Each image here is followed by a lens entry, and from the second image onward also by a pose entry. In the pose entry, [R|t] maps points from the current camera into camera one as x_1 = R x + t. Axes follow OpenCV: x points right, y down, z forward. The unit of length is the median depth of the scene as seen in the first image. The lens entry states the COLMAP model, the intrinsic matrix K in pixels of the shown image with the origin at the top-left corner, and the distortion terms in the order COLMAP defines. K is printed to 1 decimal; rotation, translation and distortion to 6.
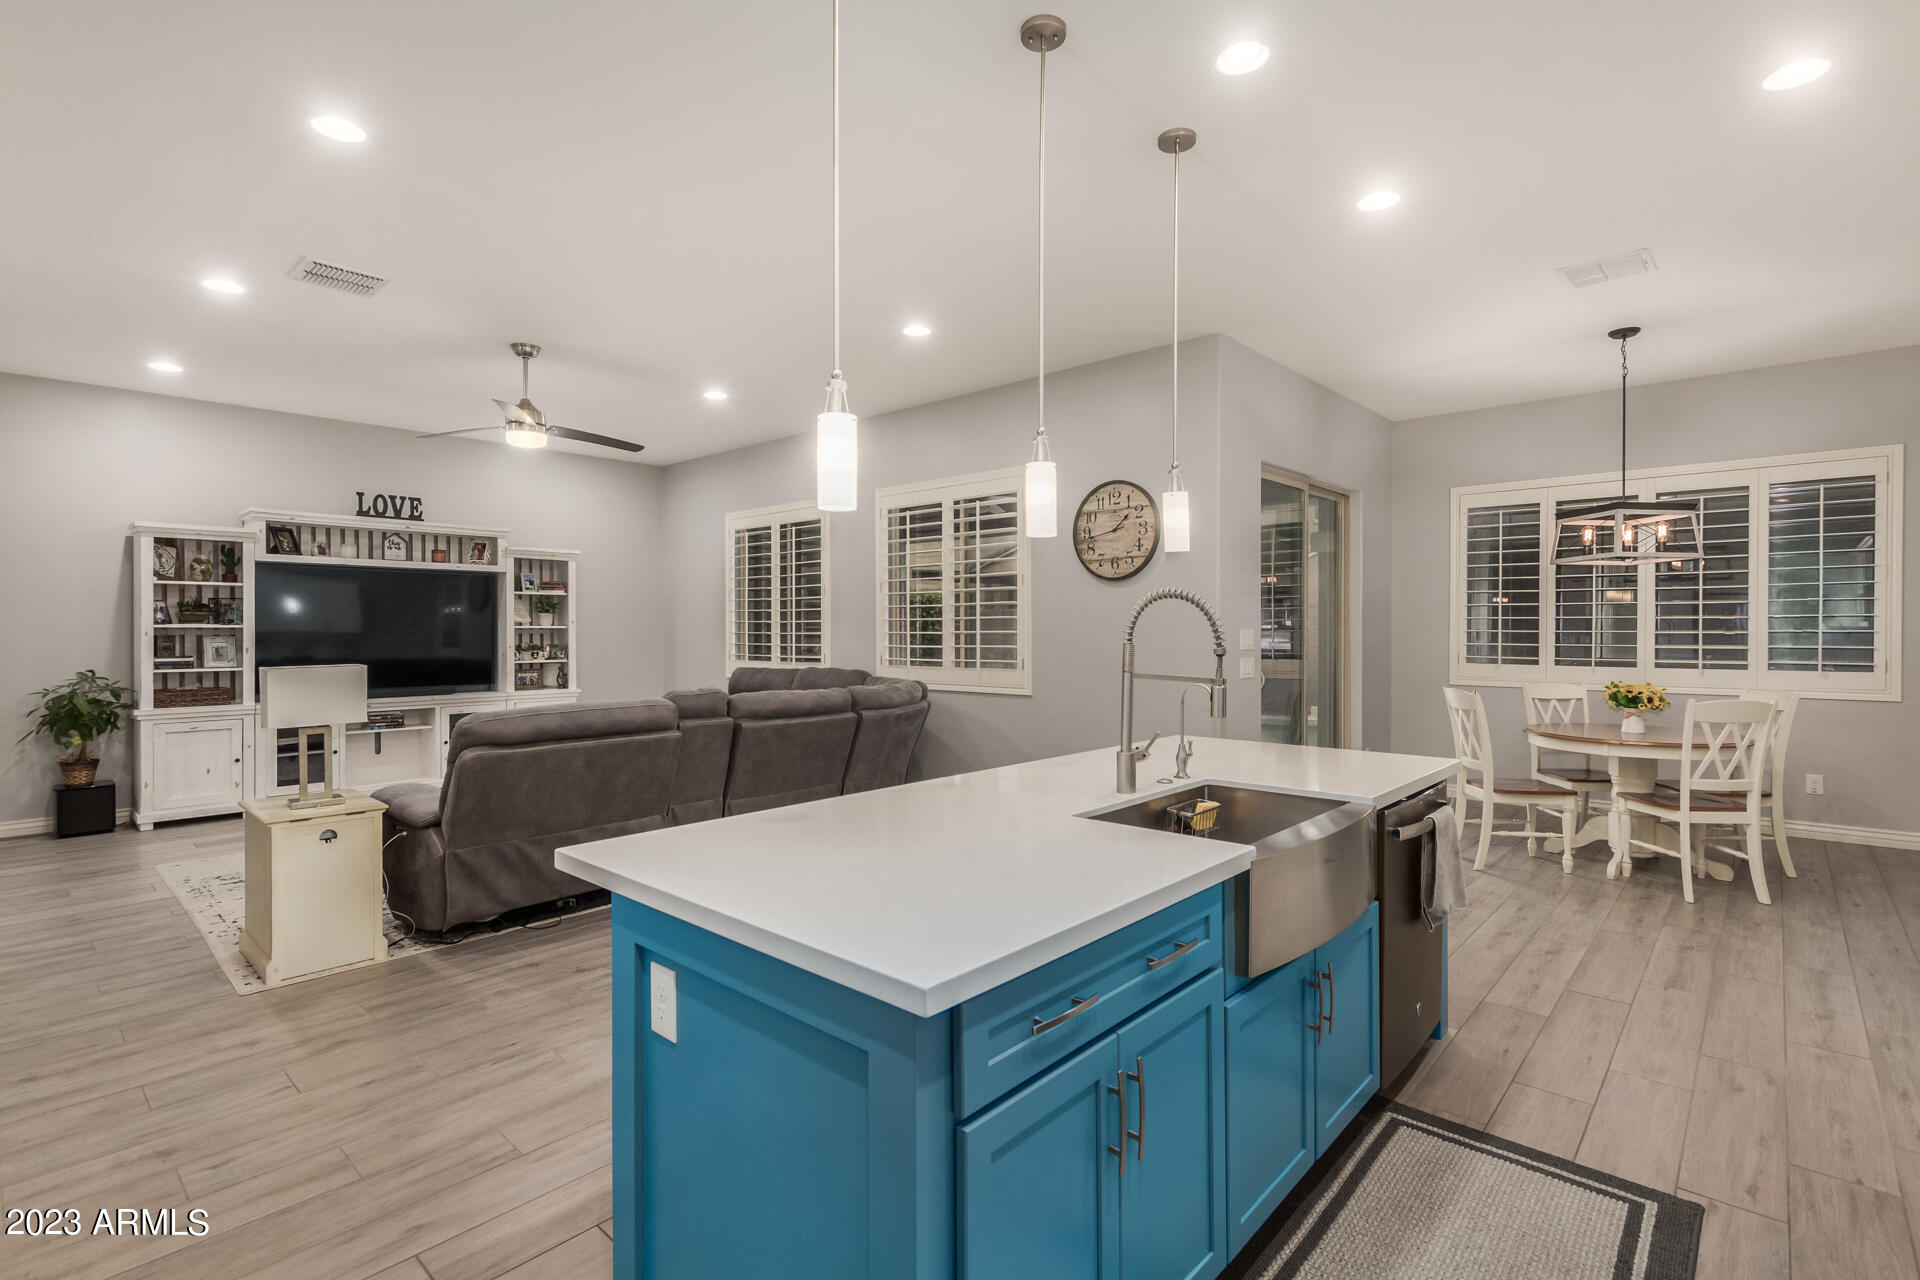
lens RADIAL K [[894.0, 0, 955.2], [0, 894.0, 631.9], [0, 0, 1]] dist [0.007522, -0.005217]
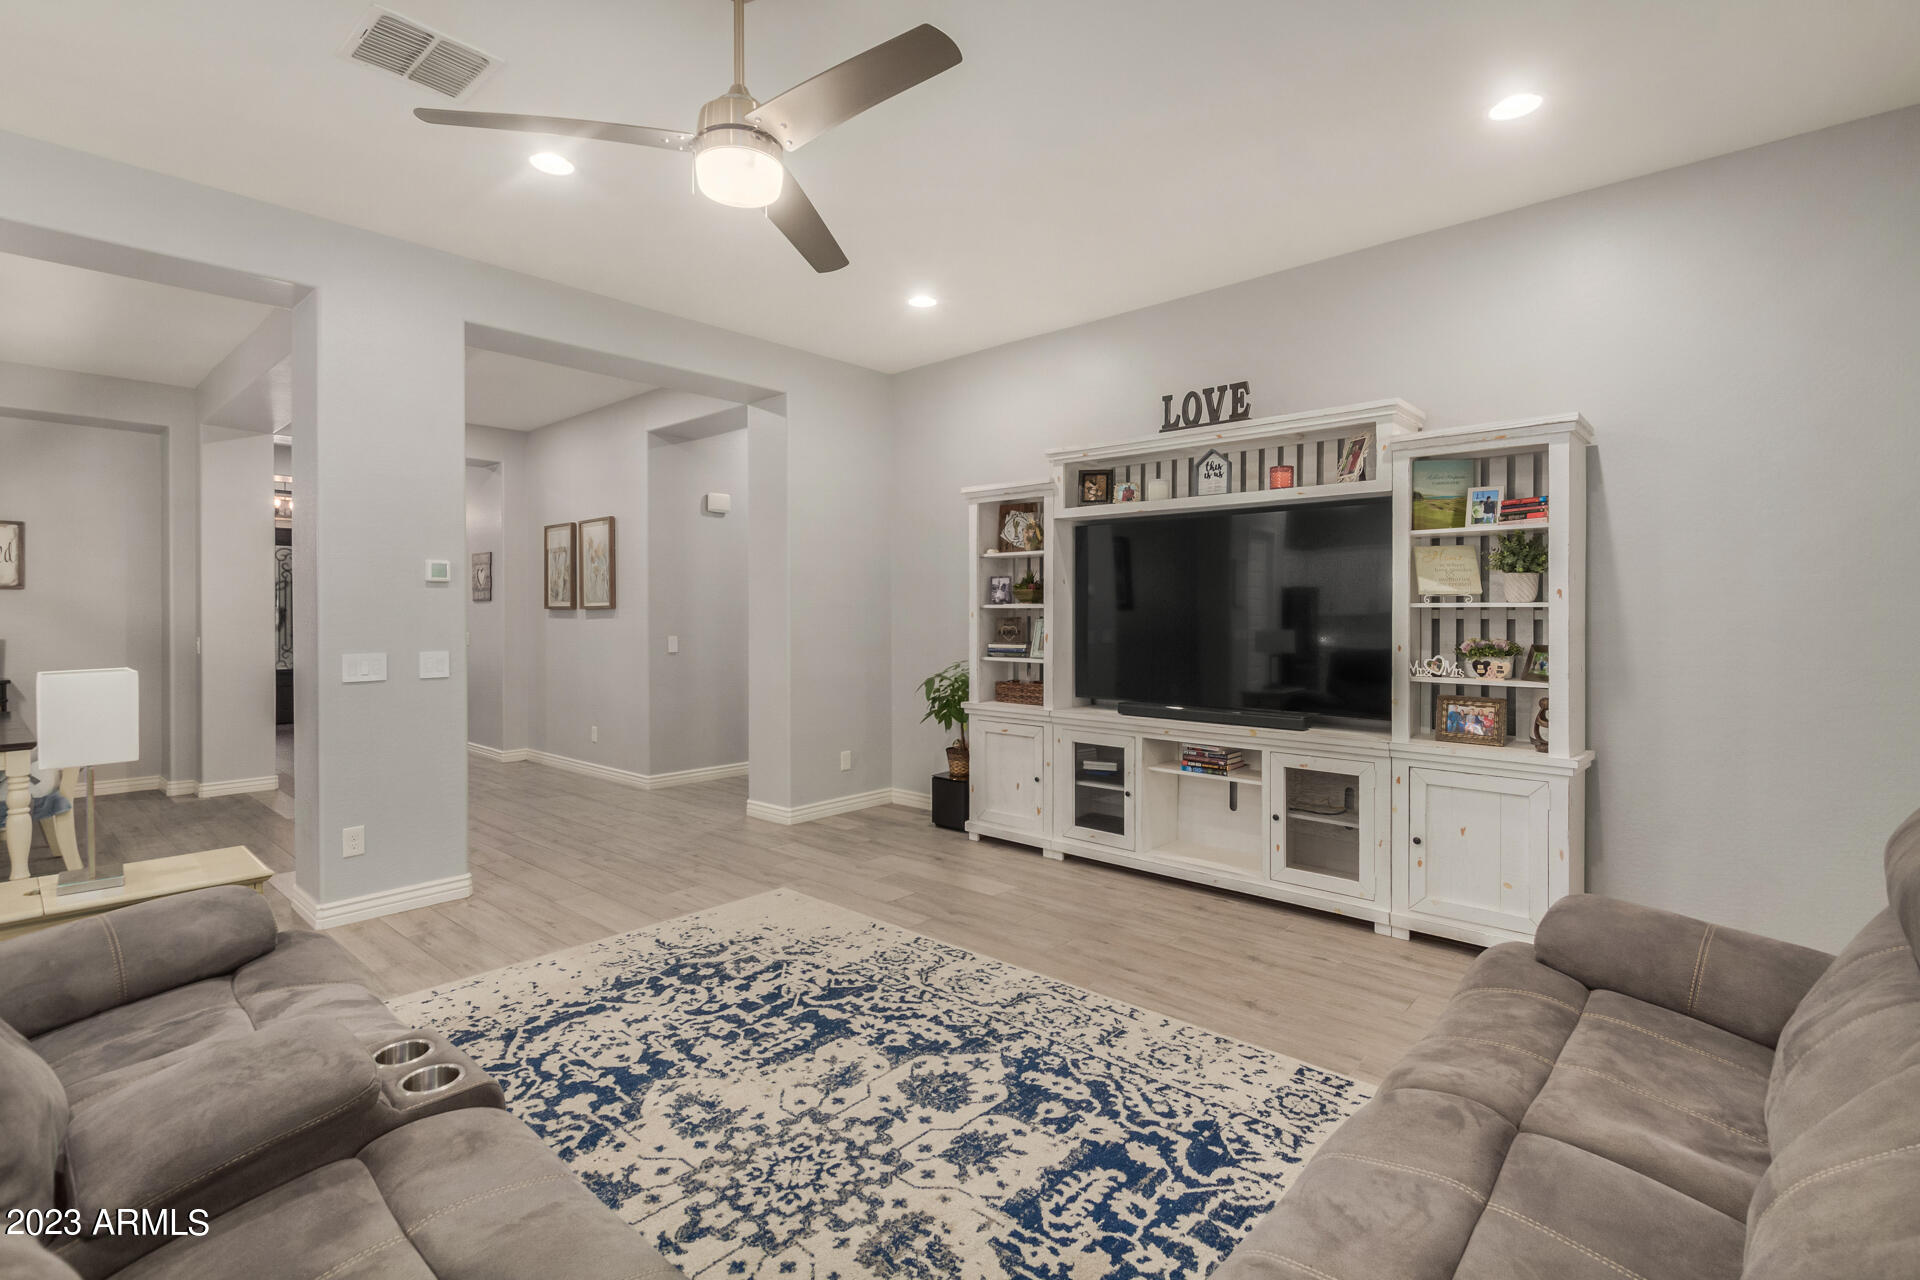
lens RADIAL K [[894.0, 0, 956.1], [0, 894.0, 603.3], [0, 0, 1]] dist [0.007522, -0.005217]
pose [[0.014137, -0.004733, -0.999889, -0.038029], [-0.002899, 0.999984, -0.004775, -0.005235], [0.999896, 0.002966, 0.014123, 1.066947]]
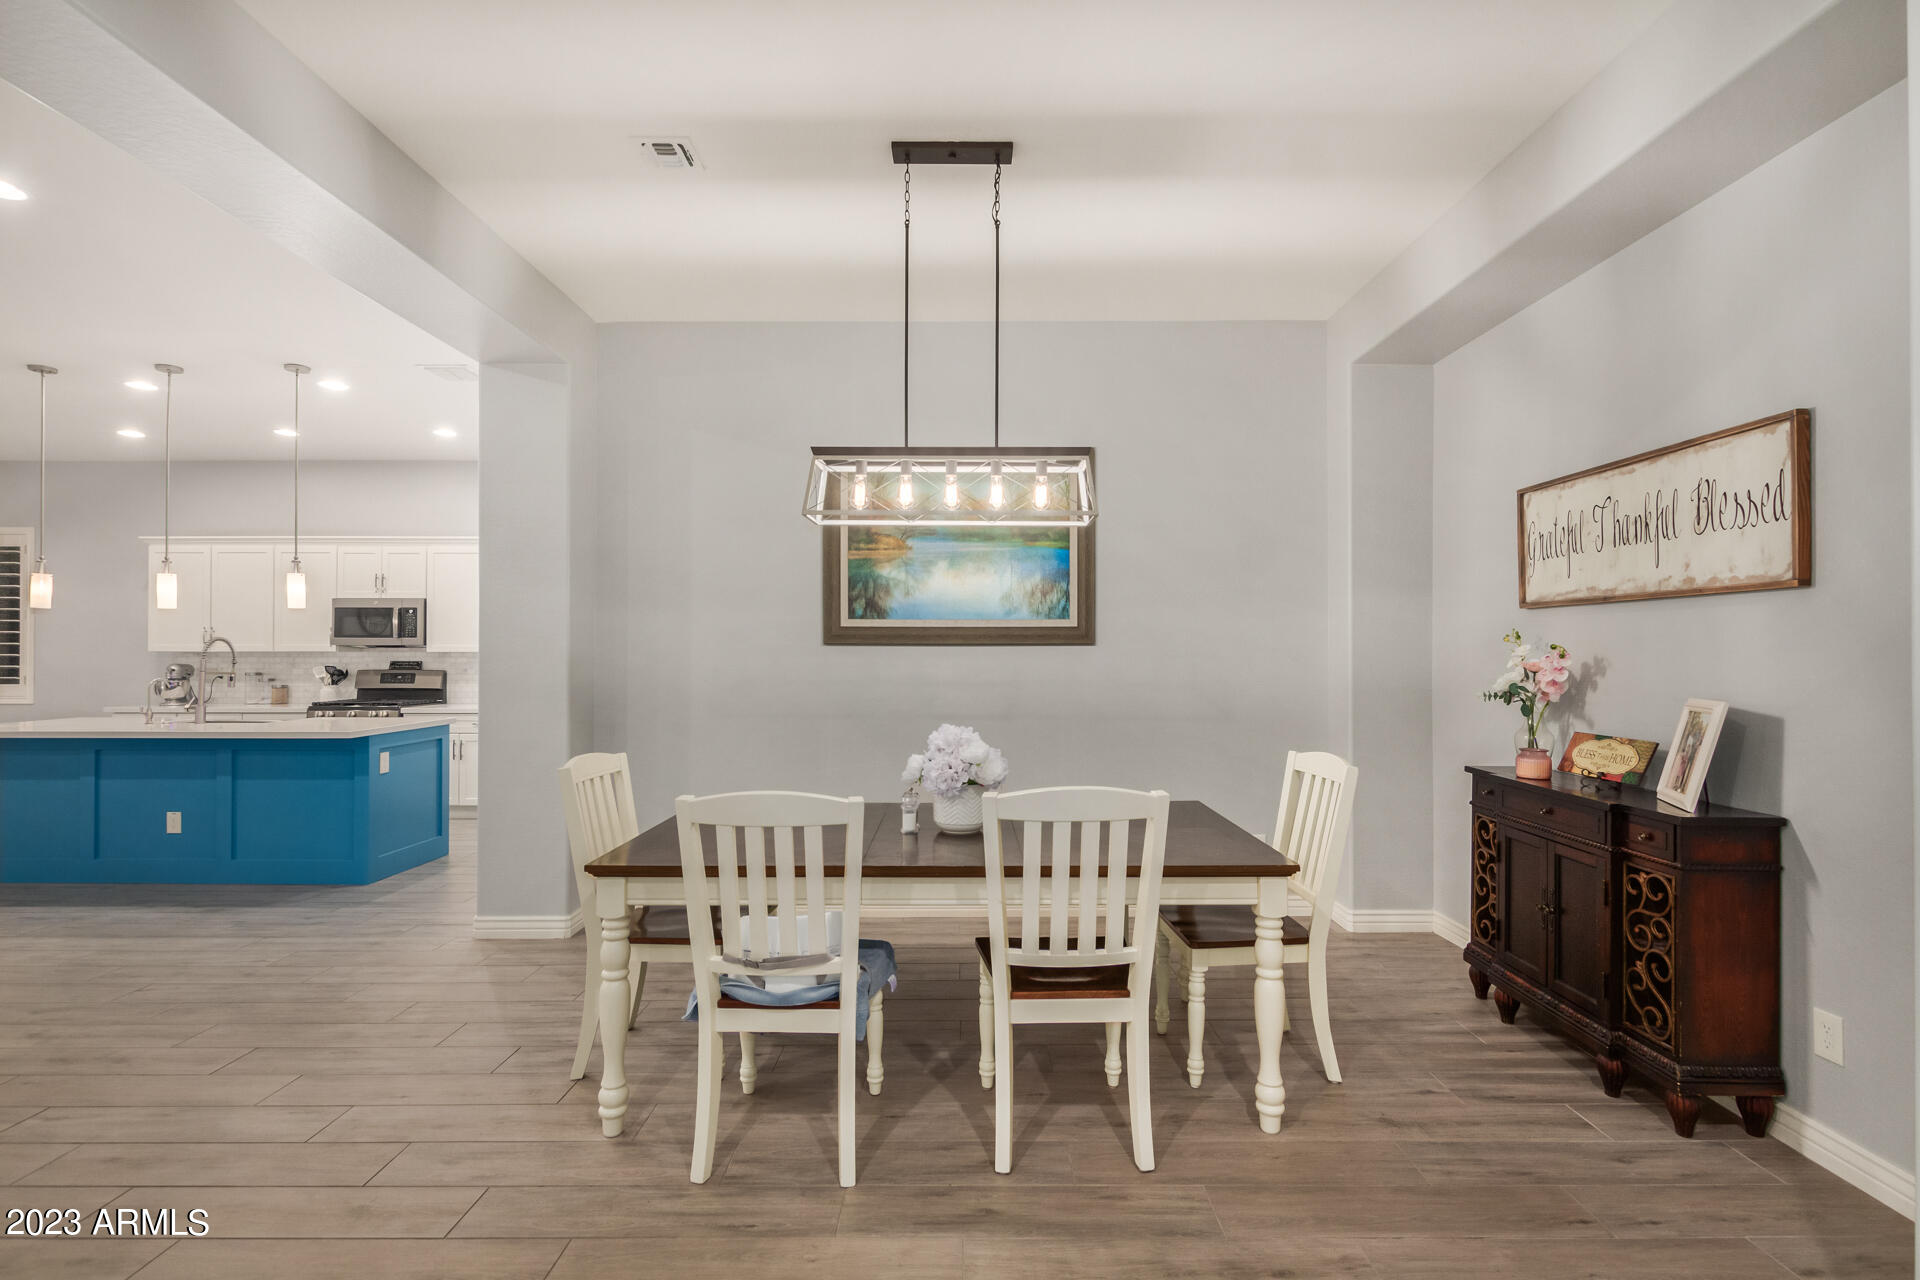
lens RADIAL K [[894.0, 0, 976.2], [0, 894.0, 646.6], [0, 0, 1]] dist [0.007522, -0.005217]
pose [[-0.681118, 0.006593, 0.732144, -1.241558], [0.007119, 0.999972, -0.002383, 0.001301], [-0.732139, 0.003589, -0.681146, 0.473329]]
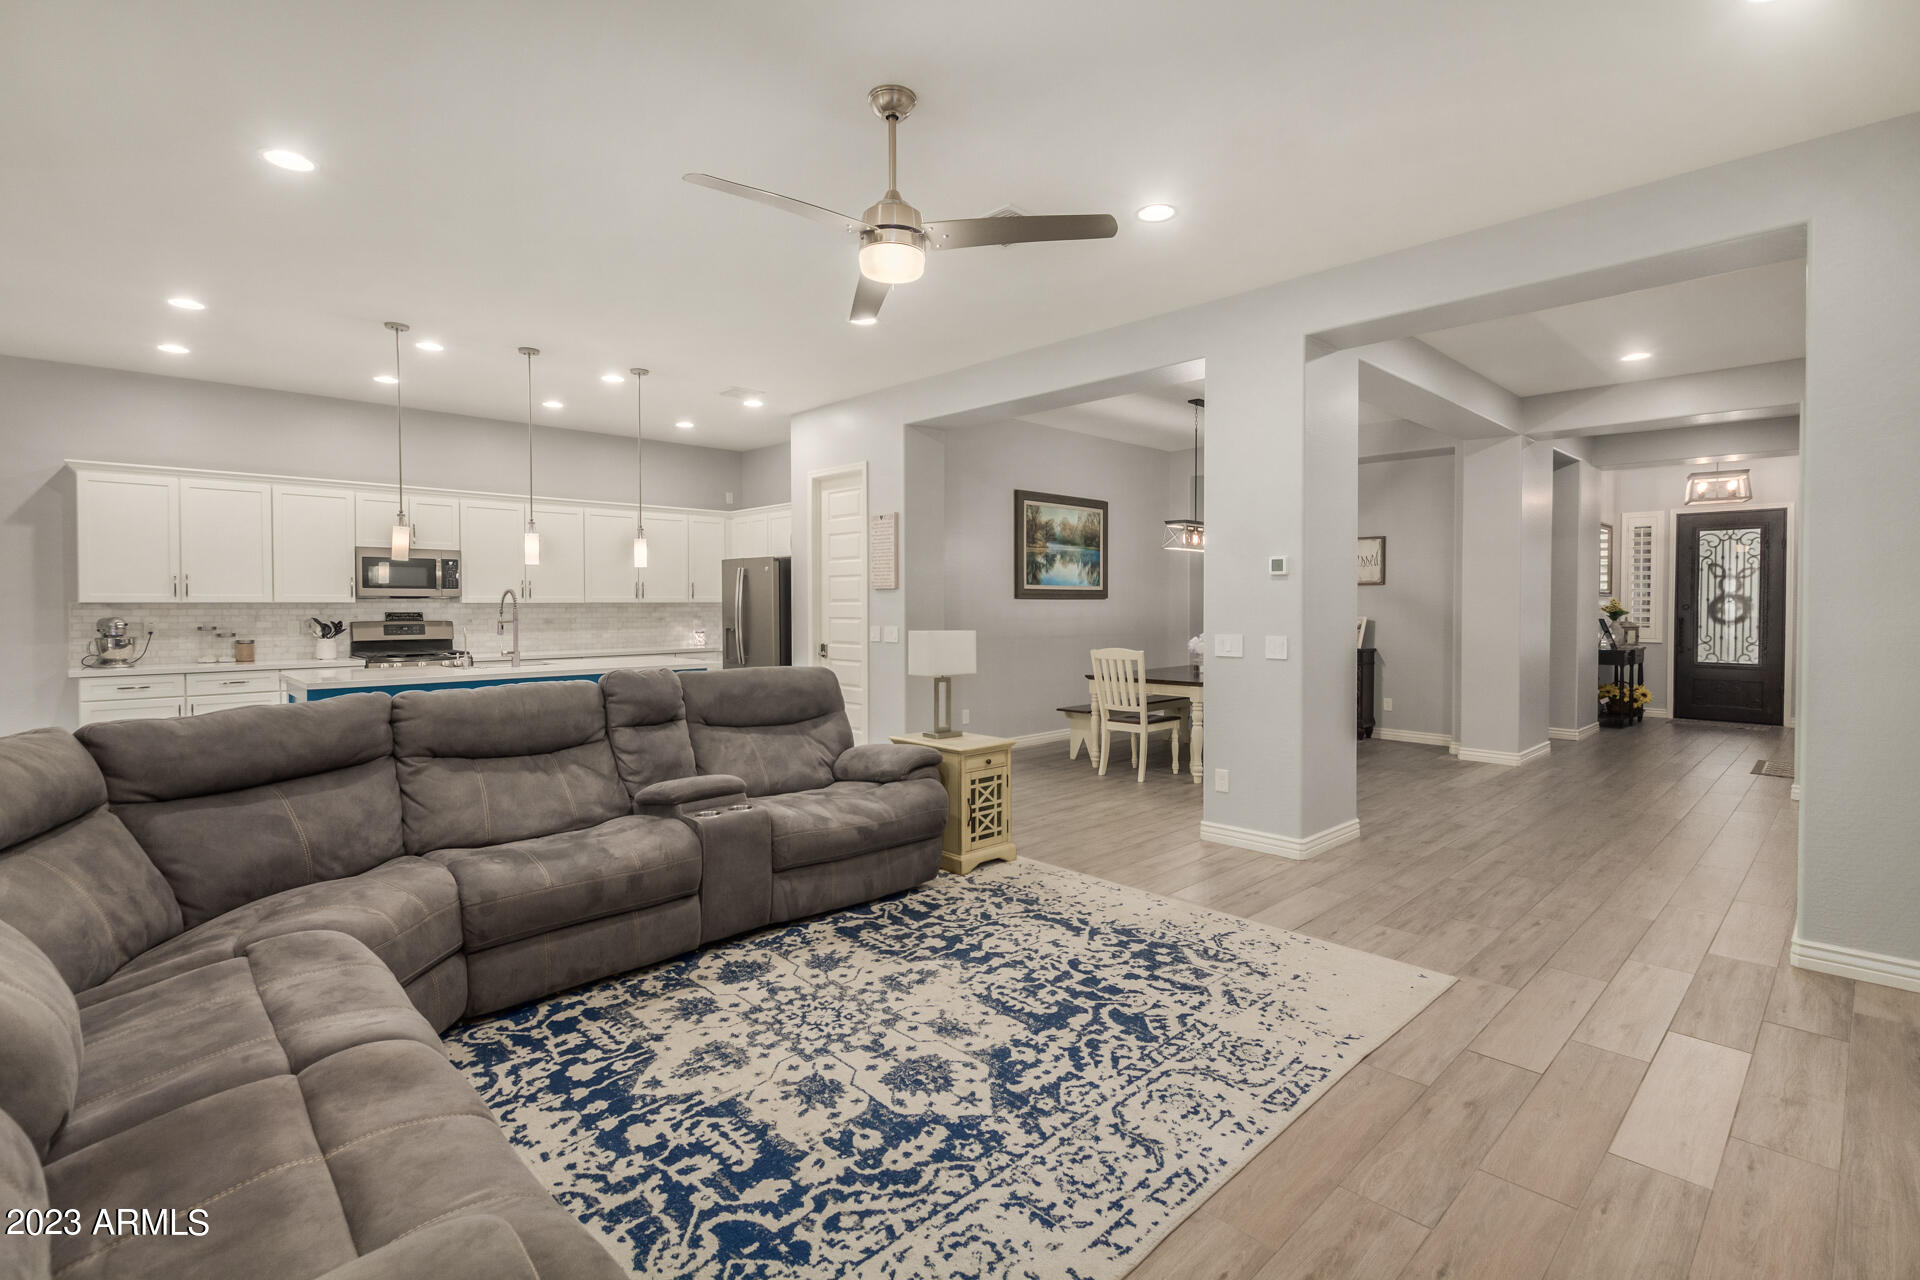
lens RADIAL K [[894.0, 0, 962.7], [0, 894.0, 619.1], [0, 0, 1]] dist [0.007522, -0.005217]
pose [[-0.998513, 0.002441, 0.054452, -0.538765], [0.003831, 0.999669, 0.025435, -0.006943], [-0.054372, 0.025606, -0.998192, 1.516348]]
